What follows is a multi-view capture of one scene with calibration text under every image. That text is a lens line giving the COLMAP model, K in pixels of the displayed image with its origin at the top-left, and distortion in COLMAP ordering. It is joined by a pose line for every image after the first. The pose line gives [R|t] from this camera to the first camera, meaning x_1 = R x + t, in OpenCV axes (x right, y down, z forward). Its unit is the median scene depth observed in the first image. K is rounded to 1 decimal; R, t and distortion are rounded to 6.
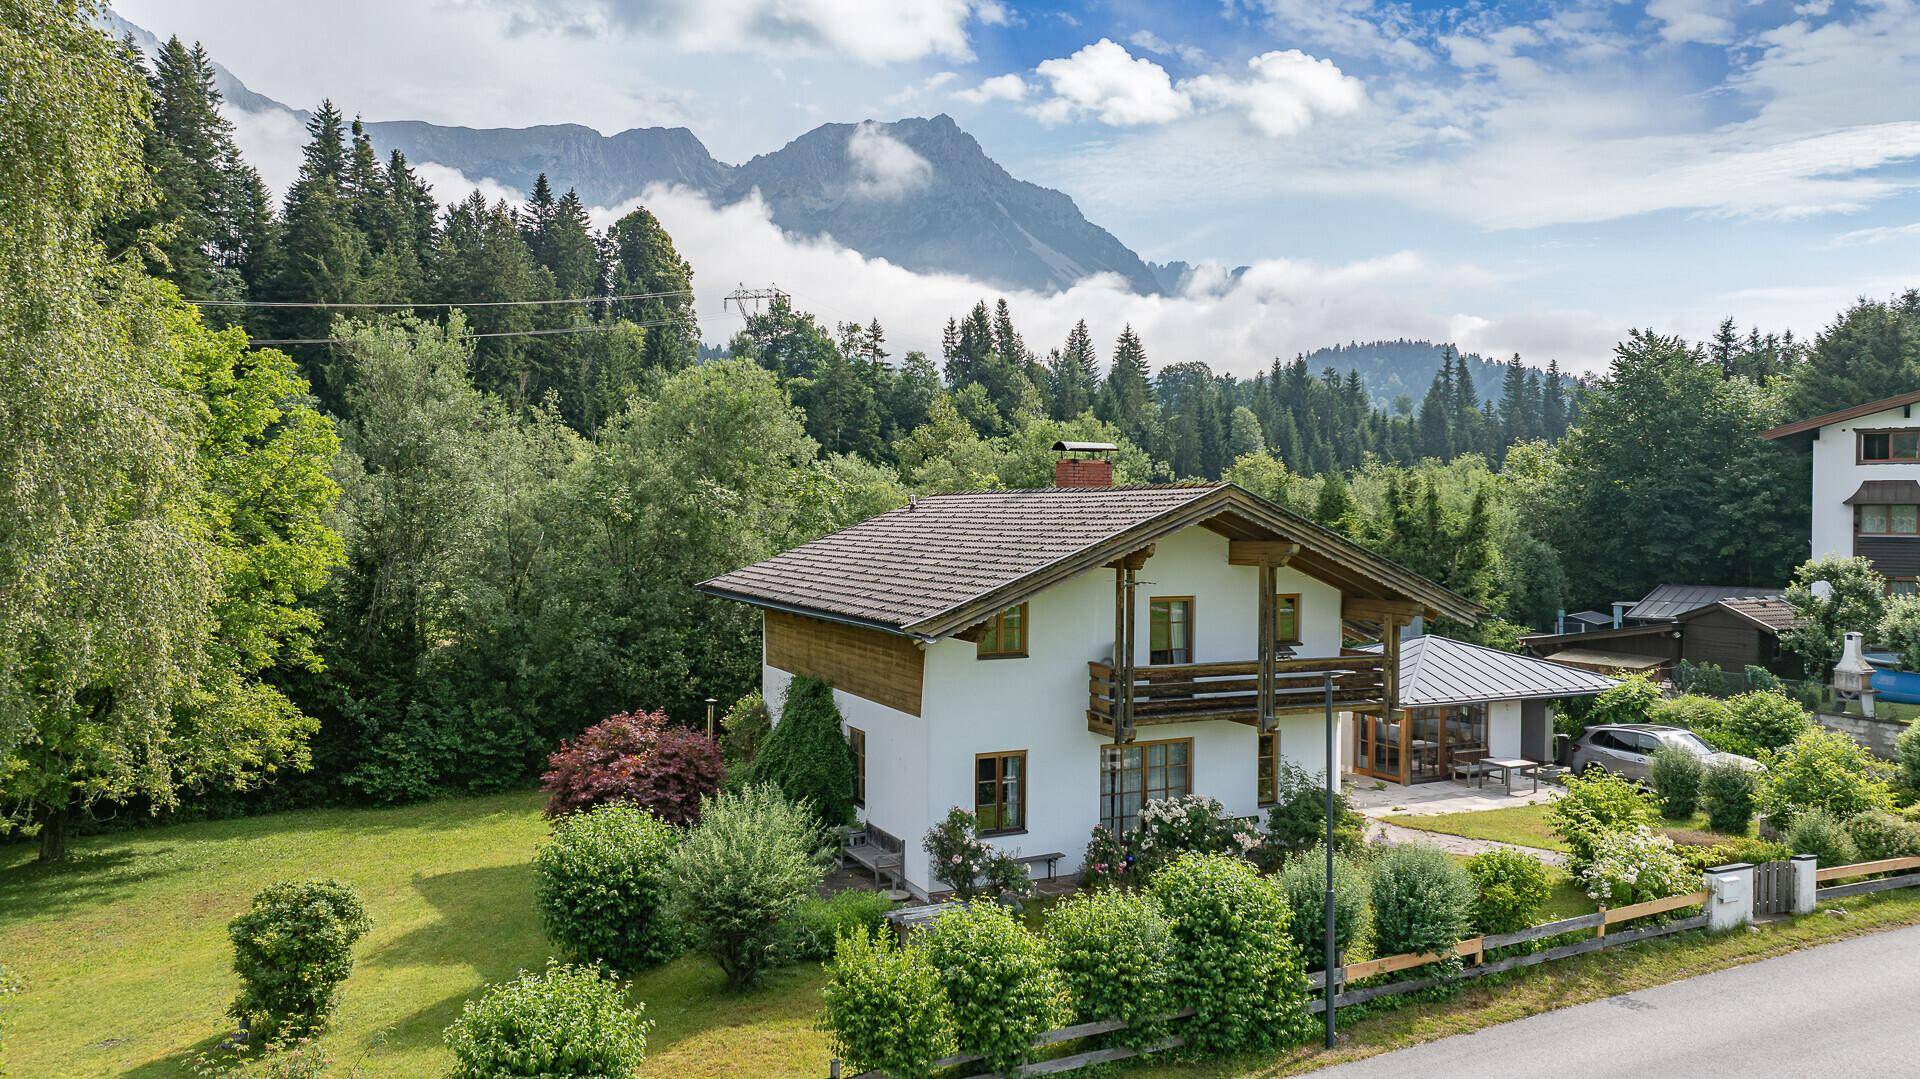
lens RADIAL K [[1339.5, 0, 967.5], [0, 1339.5, 541.3], [0, 0, 1]] dist [-0.018447, -0.002120]
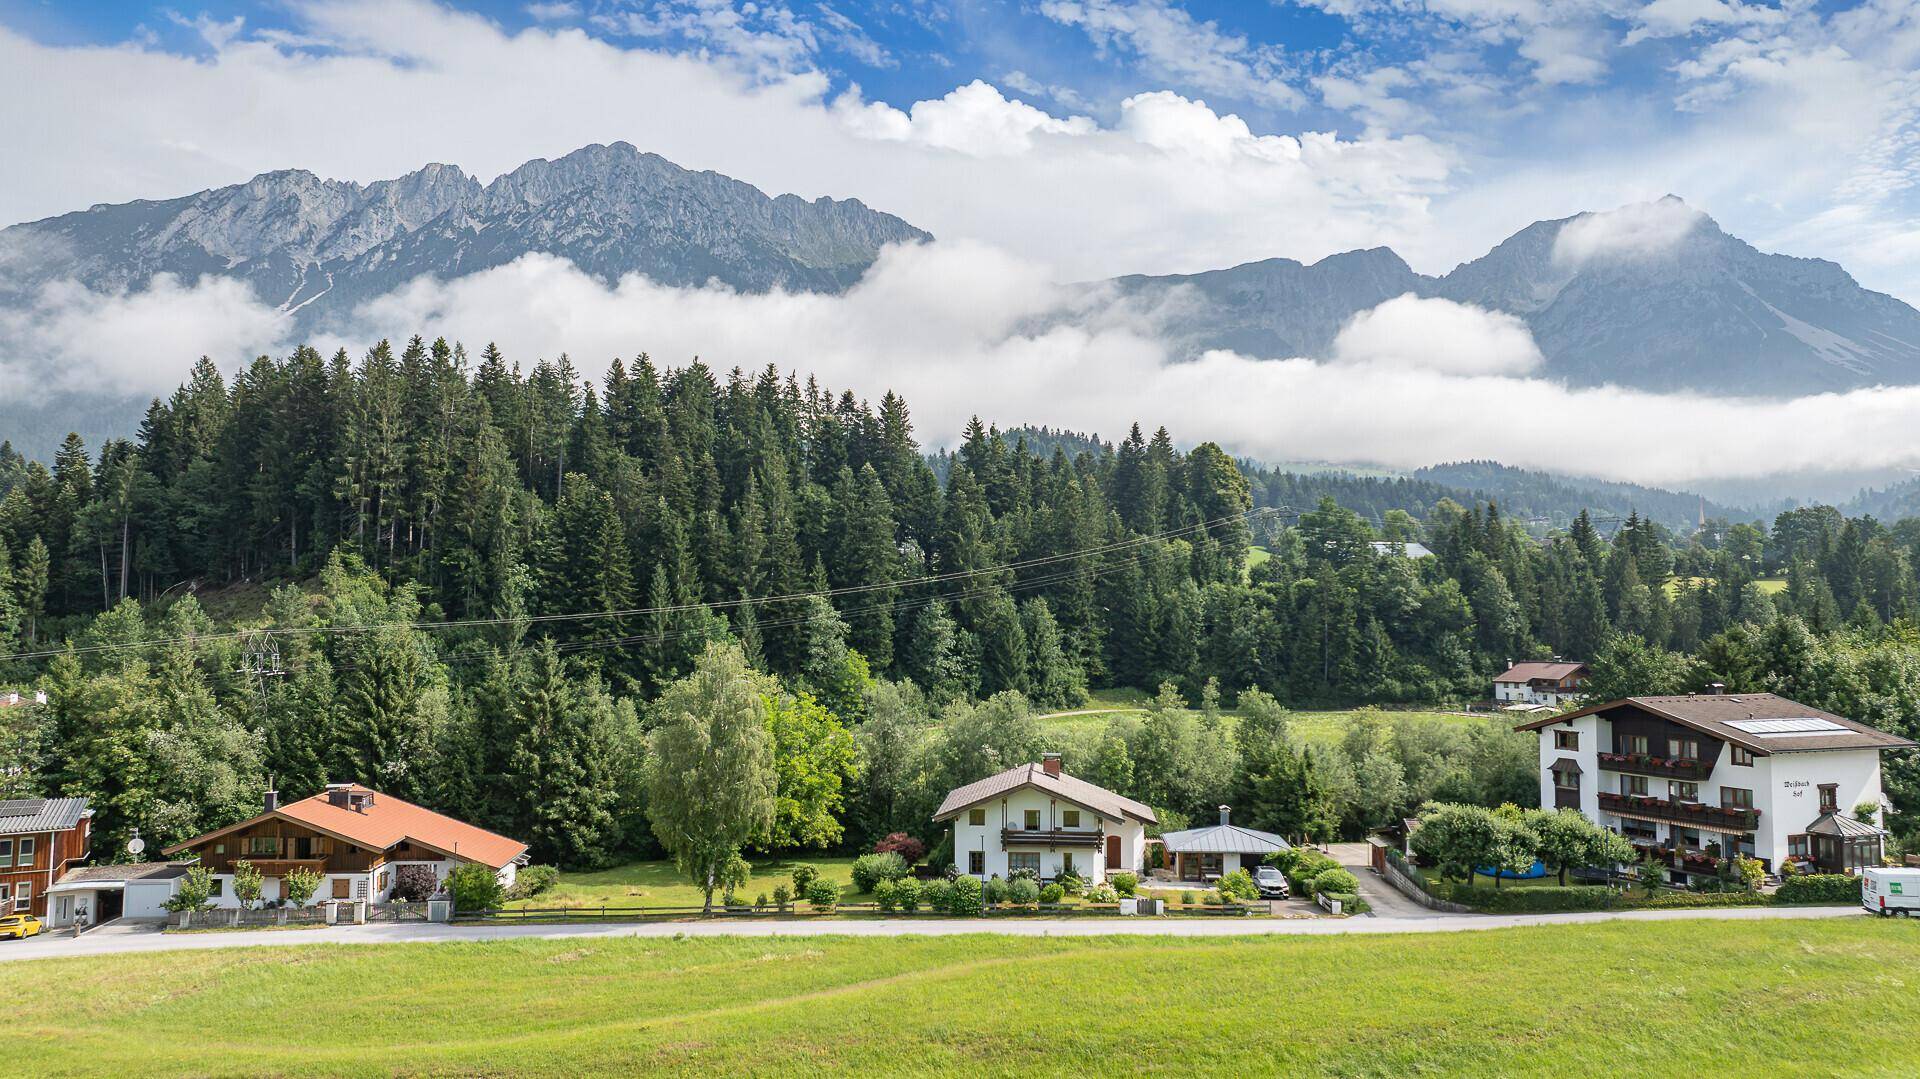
lens RADIAL K [[1339.5, 0, 967.5], [0, 1339.5, 541.3], [0, 0, 1]] dist [-0.018447, -0.002120]
pose [[0.867502, -0.032171, -0.496393, 0.236044], [-0.010151, 0.996554, -0.082326, -0.049192], [0.497331, 0.076457, 0.864186, -0.285769]]
